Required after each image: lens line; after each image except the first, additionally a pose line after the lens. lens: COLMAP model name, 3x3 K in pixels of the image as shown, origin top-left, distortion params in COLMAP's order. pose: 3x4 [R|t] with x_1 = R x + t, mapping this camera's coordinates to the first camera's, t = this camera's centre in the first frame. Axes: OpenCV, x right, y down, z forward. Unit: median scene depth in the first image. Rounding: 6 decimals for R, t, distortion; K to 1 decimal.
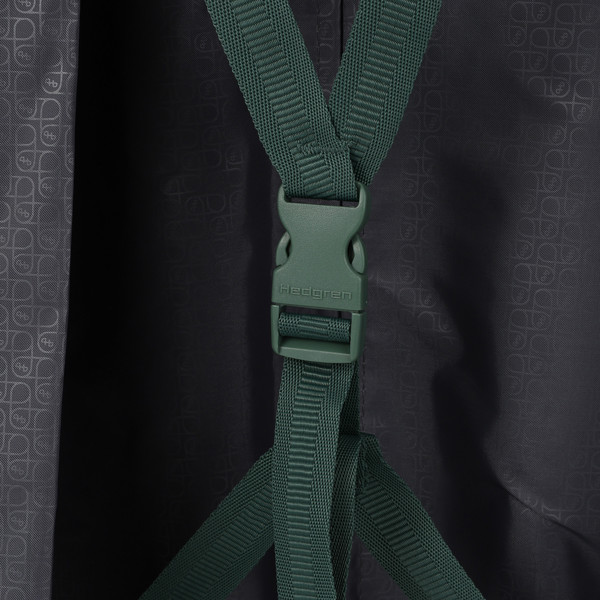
lens RADIAL K [[1659.5, 0, 300.0], [0, 1659.5, 300.0], [0, 0, 1]] dist [0.228340, 0.220759]
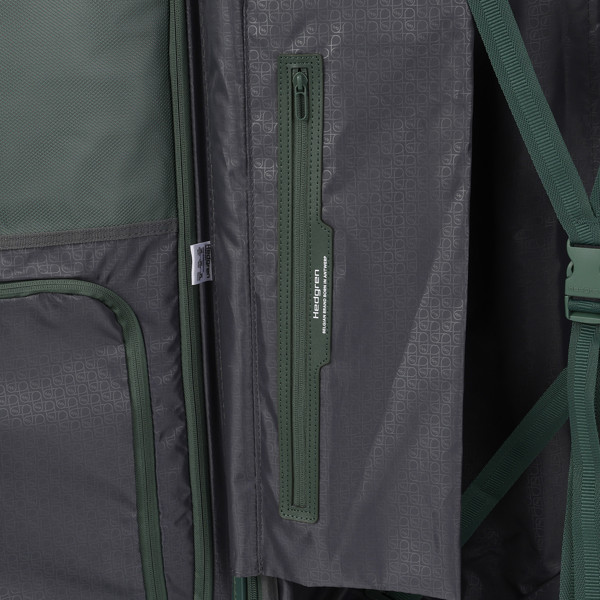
lens RADIAL K [[1659.5, 0, 300.0], [0, 1659.5, 300.0], [0, 0, 1]] dist [0.228340, 0.220759]
pose [[0.972043, -0.011994, -0.234498, 0.152969], [0.017948, 0.999568, 0.023276, -0.047230], [0.234117, -0.026834, 0.971838, -1.126329]]
